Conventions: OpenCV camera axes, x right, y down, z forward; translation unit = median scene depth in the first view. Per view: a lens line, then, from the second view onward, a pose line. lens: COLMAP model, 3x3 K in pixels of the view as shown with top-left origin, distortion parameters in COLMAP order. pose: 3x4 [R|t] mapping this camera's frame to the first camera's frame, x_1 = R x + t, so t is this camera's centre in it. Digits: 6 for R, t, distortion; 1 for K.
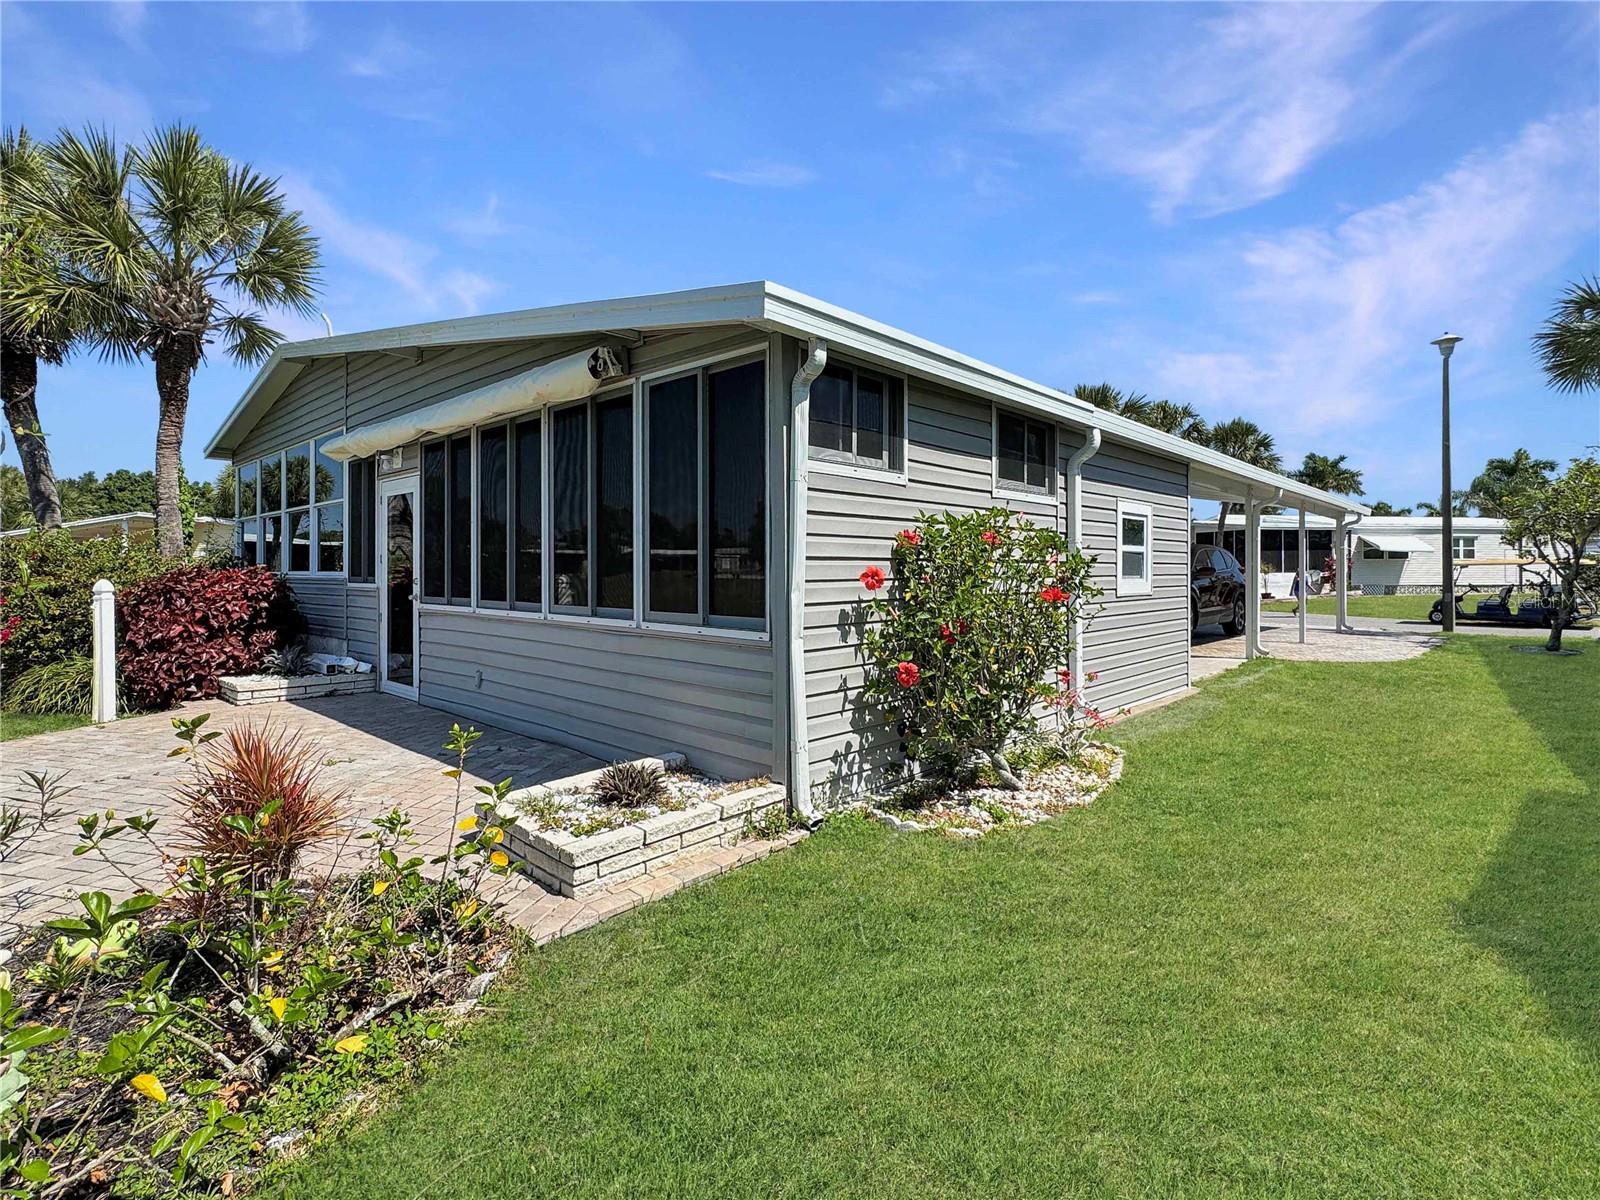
lens RADIAL K [[784.0, 0, 757.3], [0, 784.0, 547.8], [0, 0, 1]] dist [-0.002799, -0.000206]
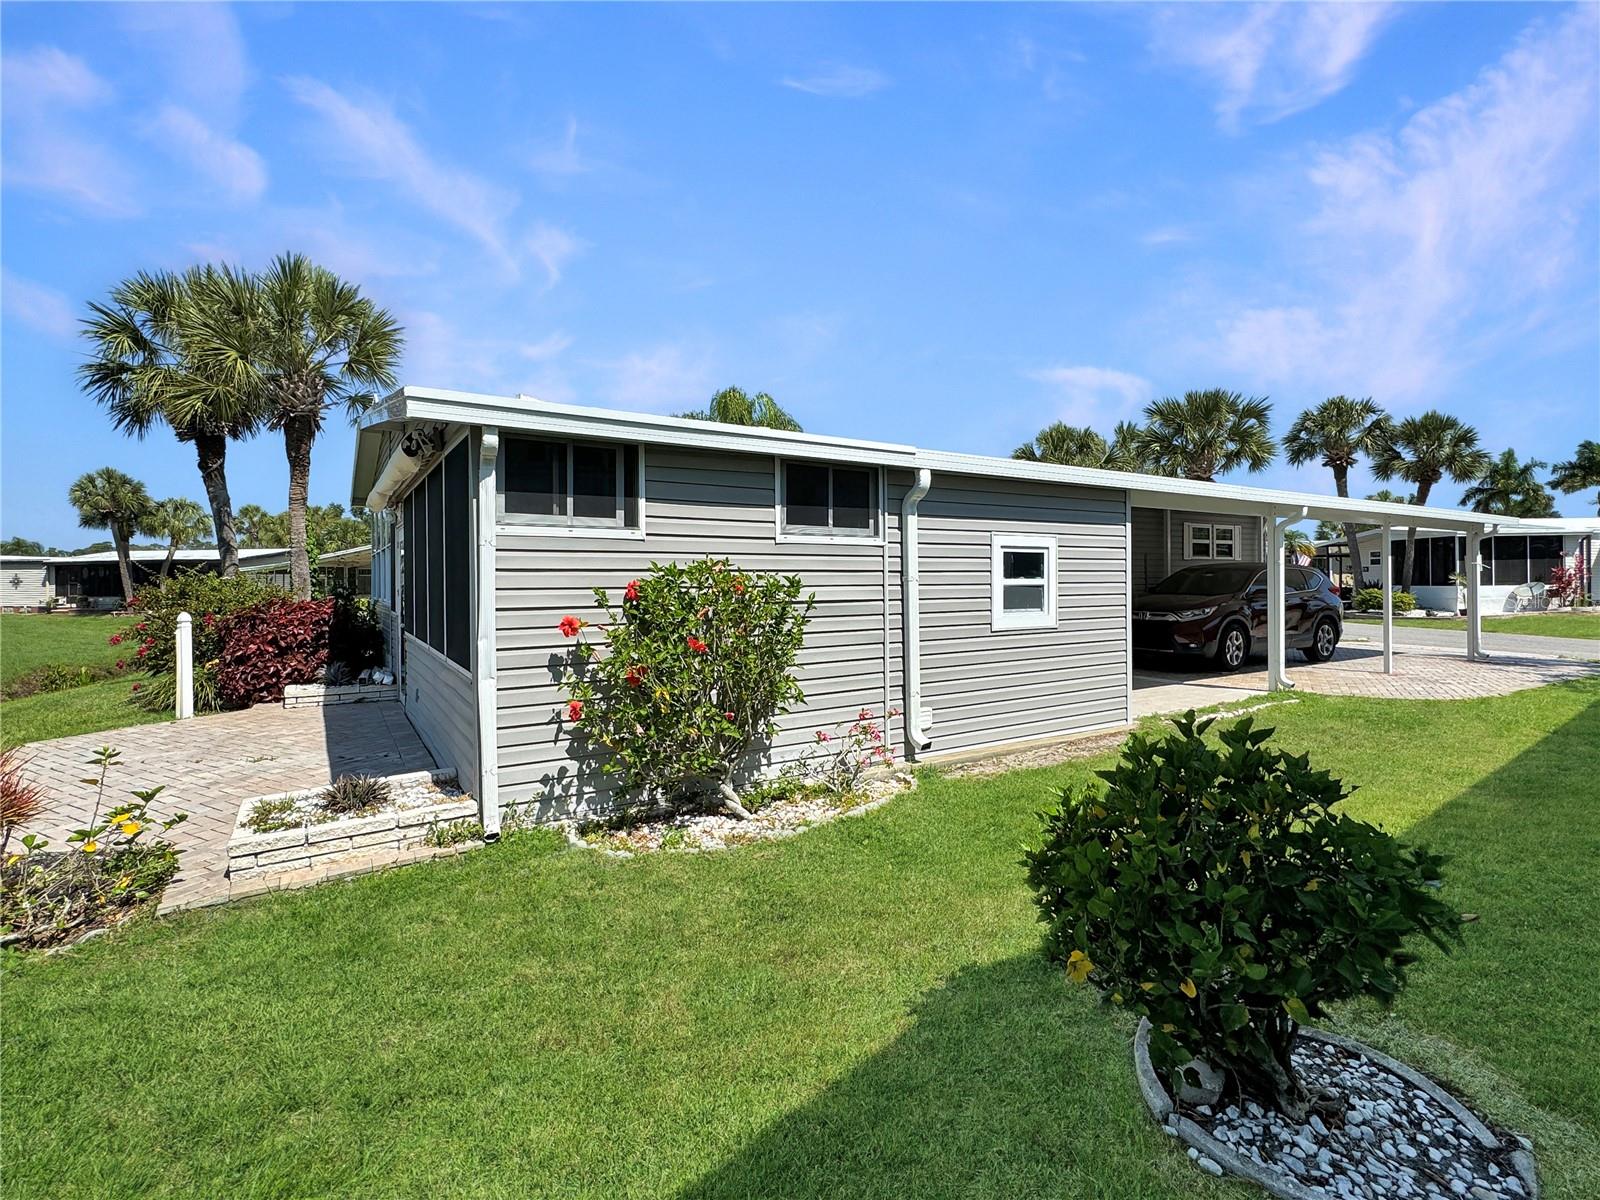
lens RADIAL K [[744.3, 0, 795.1], [0, 744.3, 564.0], [0, 0, 1]] dist [-0.000343, 0.000314]
pose [[0.969340, -0.011463, -0.245456, 0.634863], [0.013775, 0.999875, 0.007707, -0.048186], [0.245337, -0.010852, 0.969377, 0.024755]]
